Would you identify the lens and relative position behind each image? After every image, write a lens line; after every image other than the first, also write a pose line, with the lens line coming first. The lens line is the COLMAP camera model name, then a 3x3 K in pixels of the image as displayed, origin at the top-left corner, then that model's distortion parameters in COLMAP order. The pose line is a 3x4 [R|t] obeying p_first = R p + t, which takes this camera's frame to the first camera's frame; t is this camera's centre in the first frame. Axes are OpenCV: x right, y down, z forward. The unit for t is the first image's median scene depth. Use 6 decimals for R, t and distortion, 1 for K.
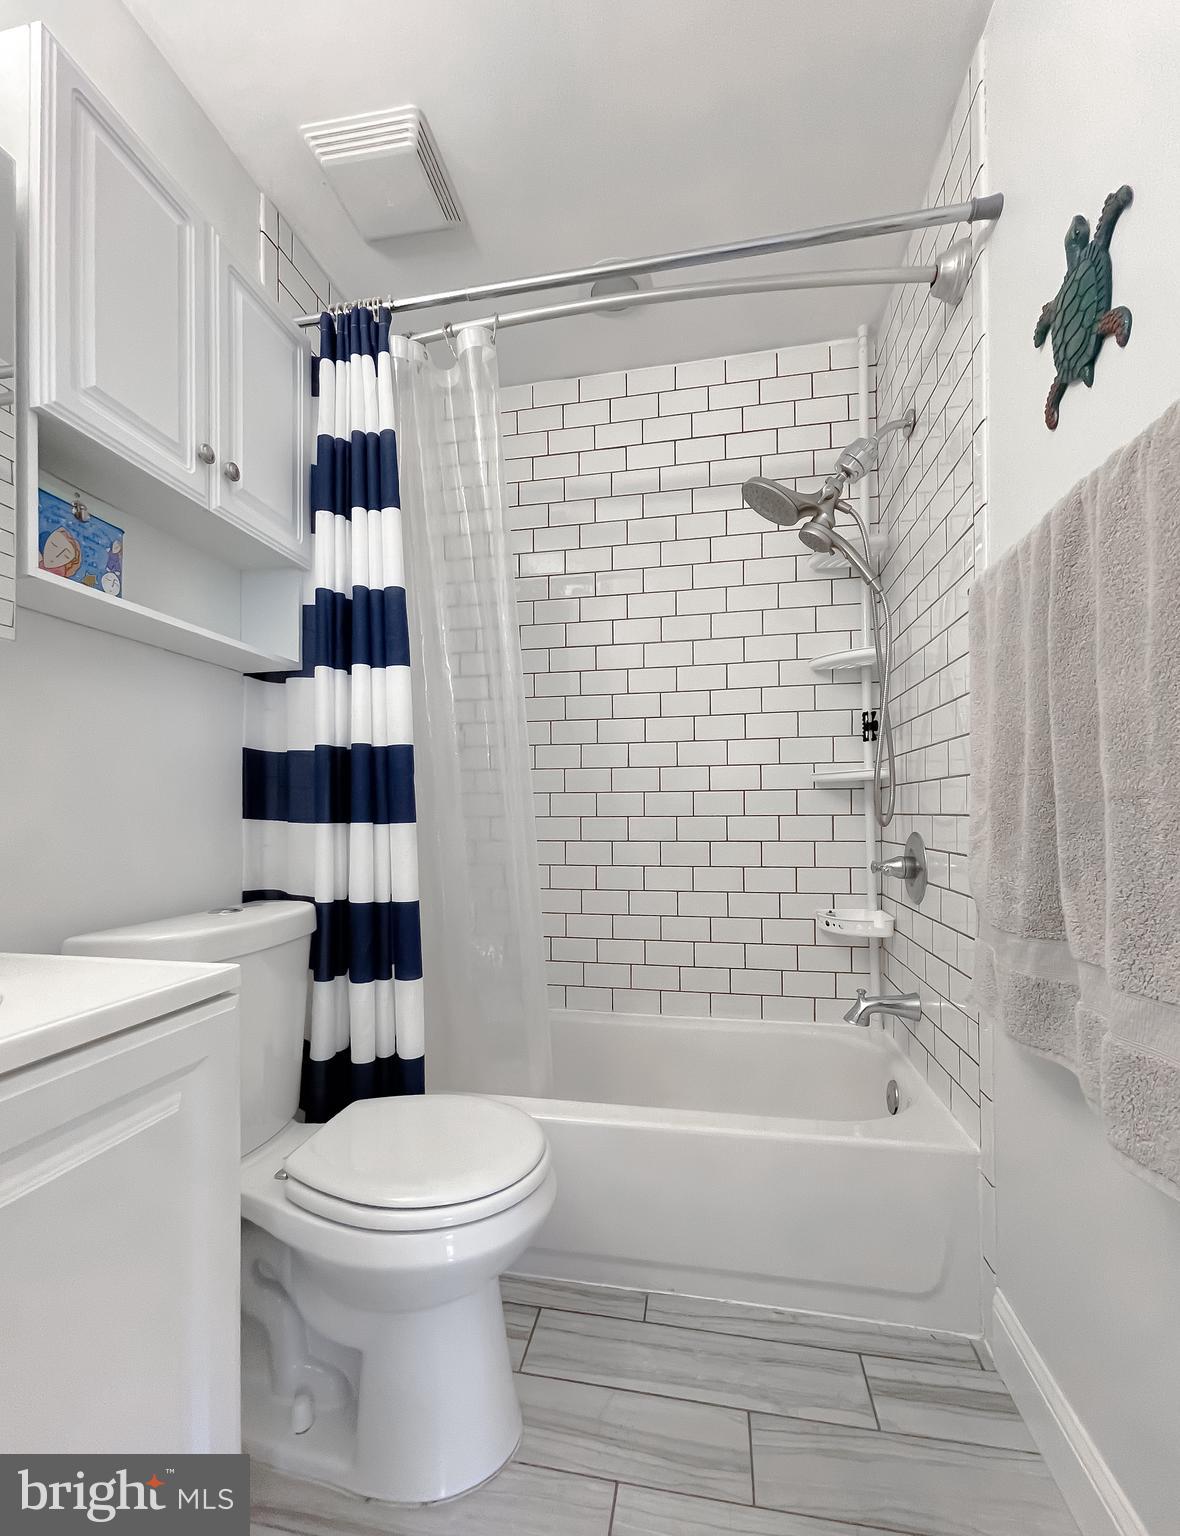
lens RADIAL K [[666.0, 0, 589.0], [0, 666.0, 814.3], [0, 0, 1]] dist [-0.002926, -0.000549]
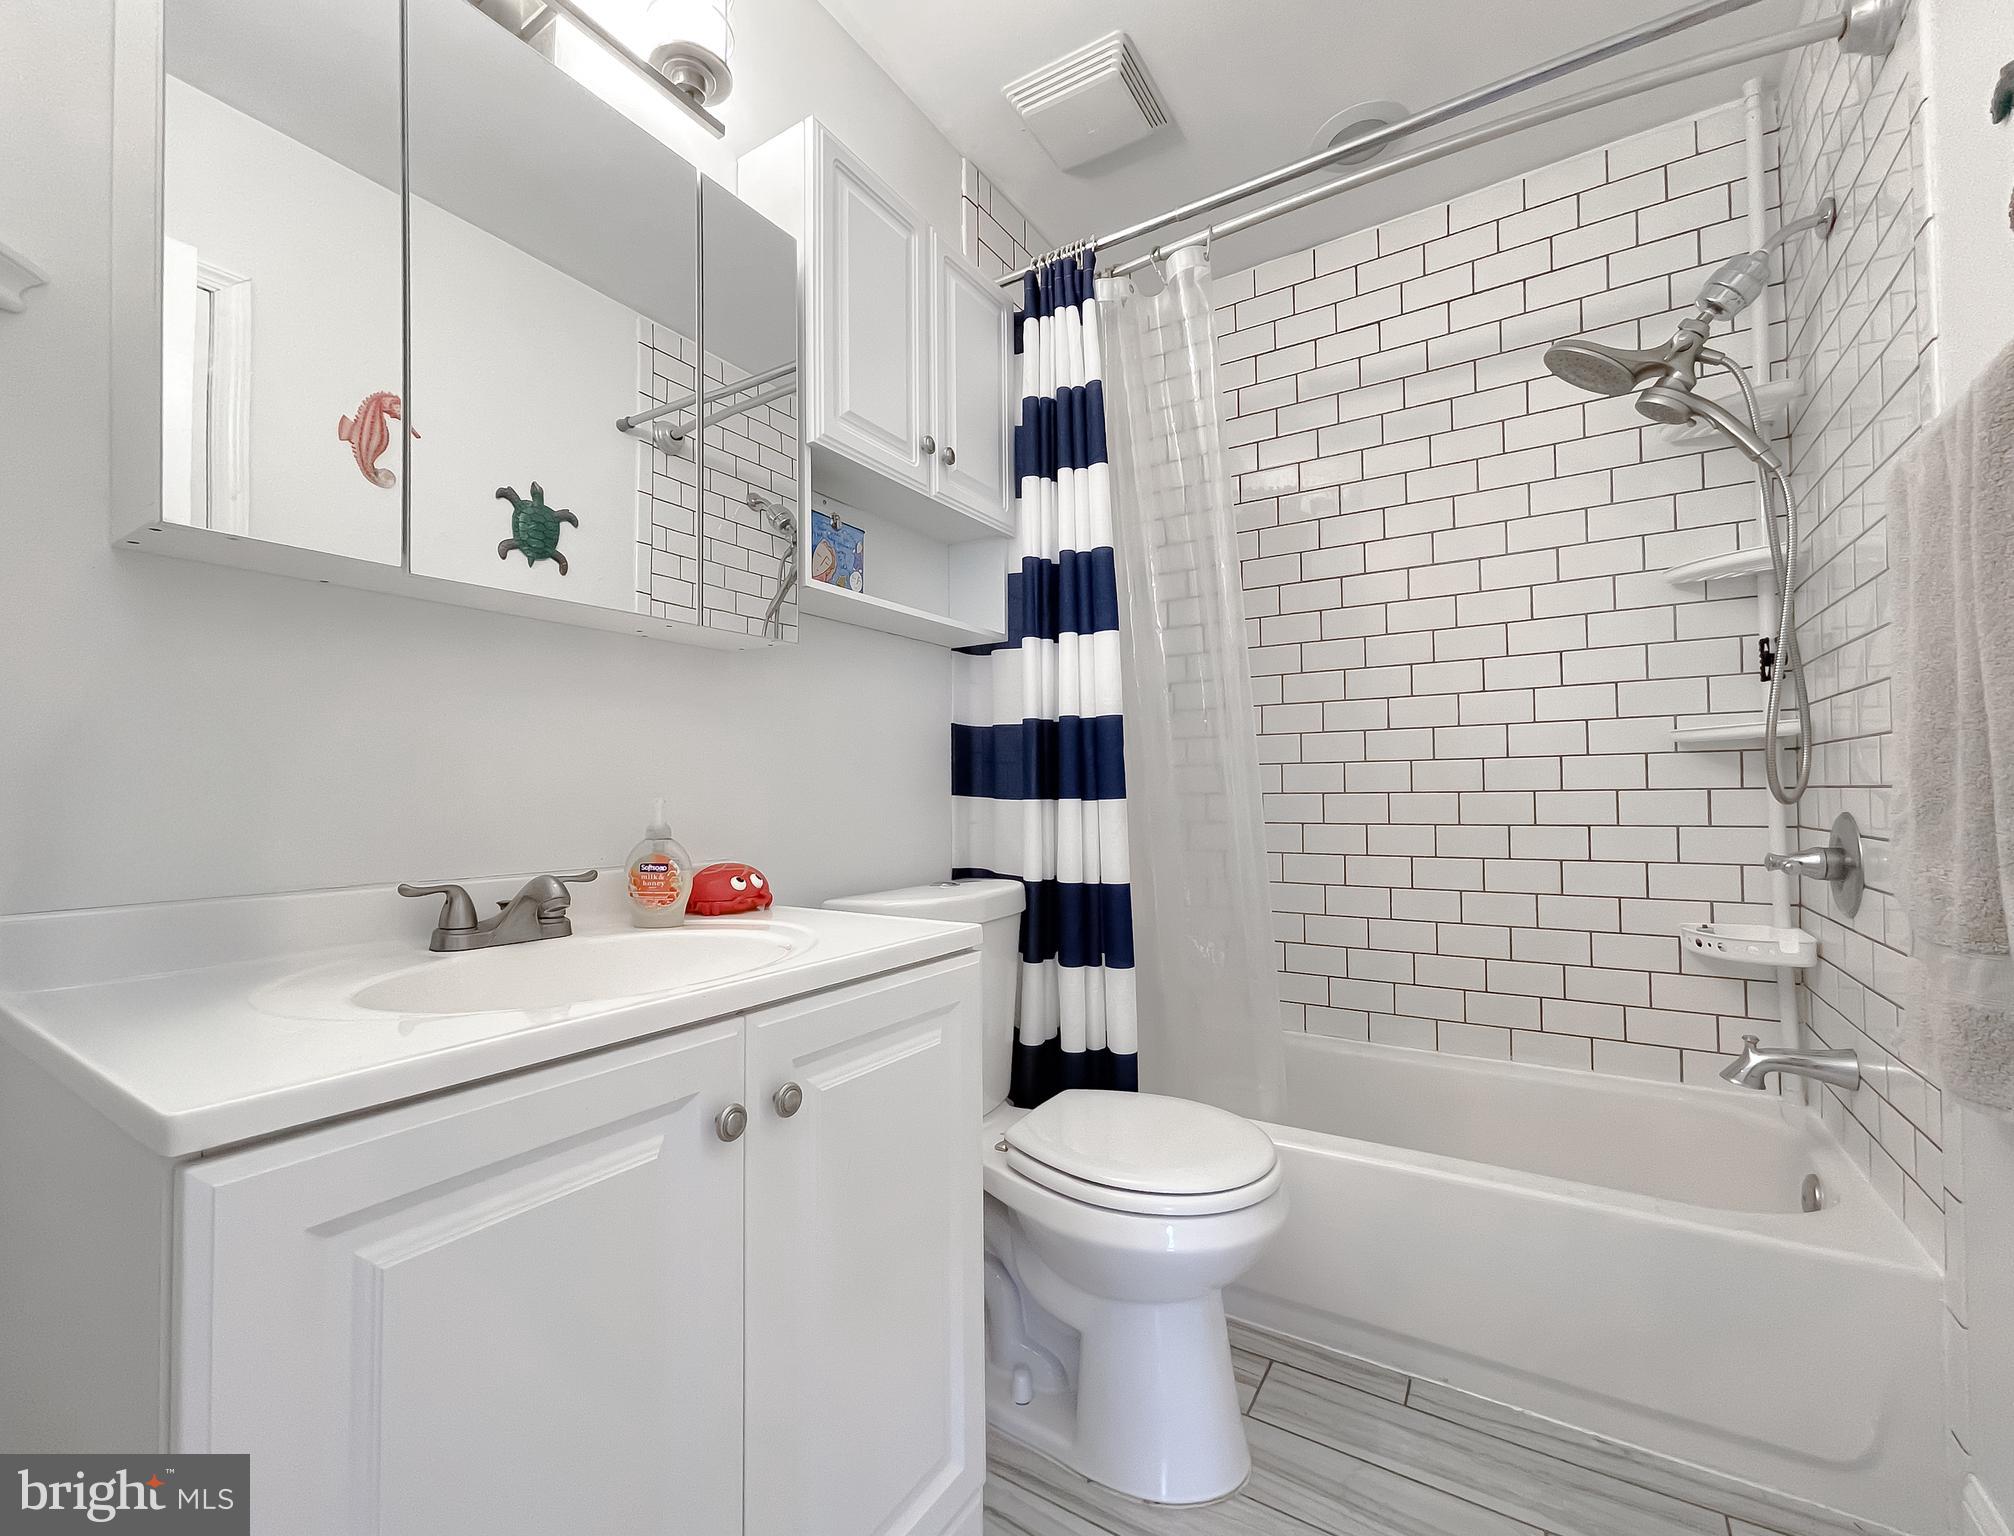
lens RADIAL K [[873.2, 0, 976.4], [0, 873.2, 779.3], [0, 0, 1]] dist [-0.002926, -0.000549]
pose [[0.920866, -0.009881, -0.389754, 0.019051], [0.003868, 0.999861, -0.016210, 0.004466], [0.389860, 0.013419, 0.920776, -0.185254]]
